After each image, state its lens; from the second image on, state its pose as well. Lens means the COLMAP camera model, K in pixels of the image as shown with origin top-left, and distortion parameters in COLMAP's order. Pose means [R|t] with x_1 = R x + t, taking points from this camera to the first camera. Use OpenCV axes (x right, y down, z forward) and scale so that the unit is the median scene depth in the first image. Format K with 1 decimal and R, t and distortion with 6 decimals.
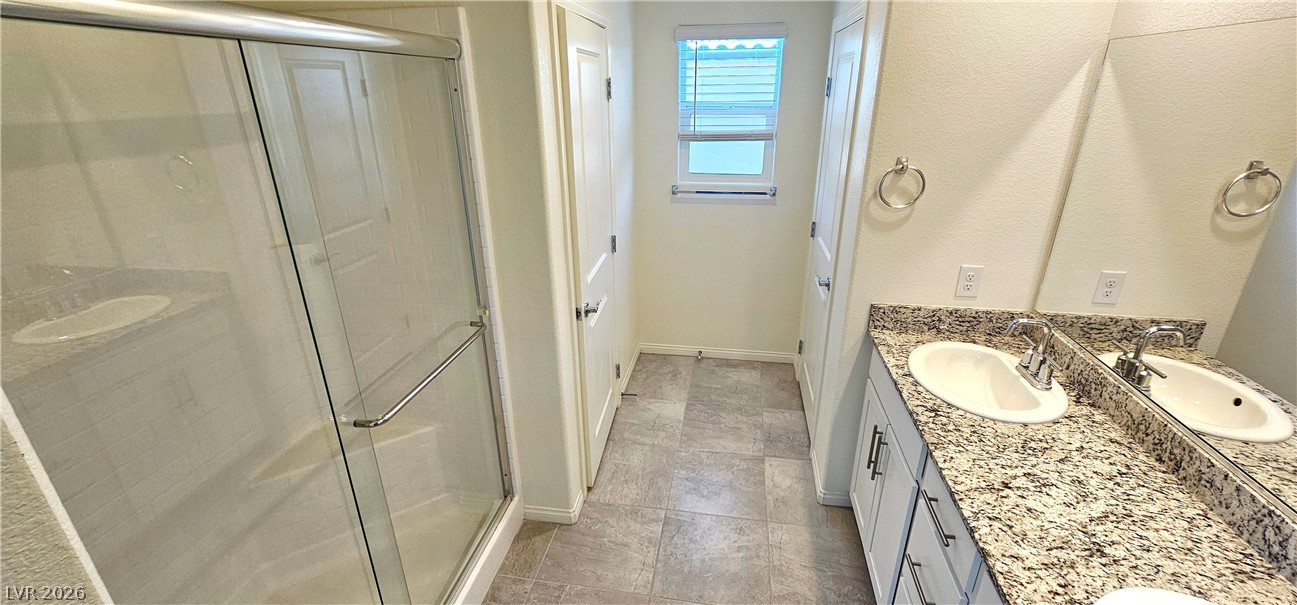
lens RADIAL K [[532.2, 0, 641.8], [0, 532.2, 303.4], [0, 0, 1]] dist [-0.002860, 0.000293]
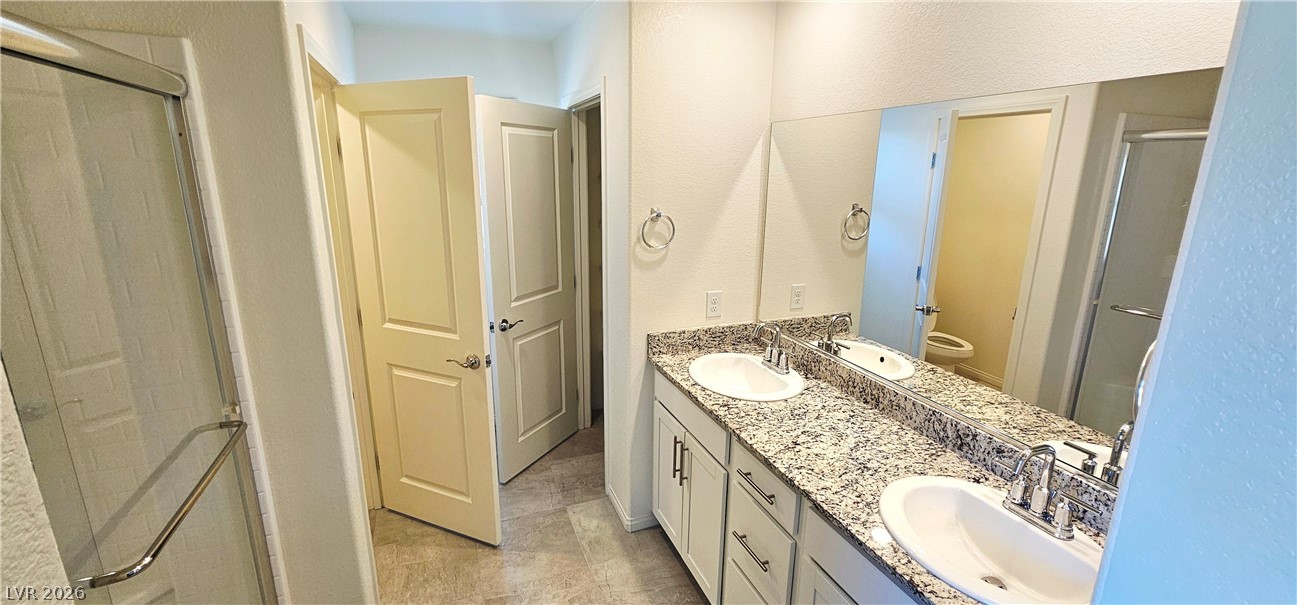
lens RADIAL K [[532.2, 0, 638.8], [0, 532.2, 304.6], [0, 0, 1]] dist [-0.002860, 0.000293]
pose [[0.860323, -0.108214, 0.498131, -0.187075], [0.174052, 0.980839, -0.087529, 0.045412], [-0.479115, 0.162003, 0.862673, 0.013212]]
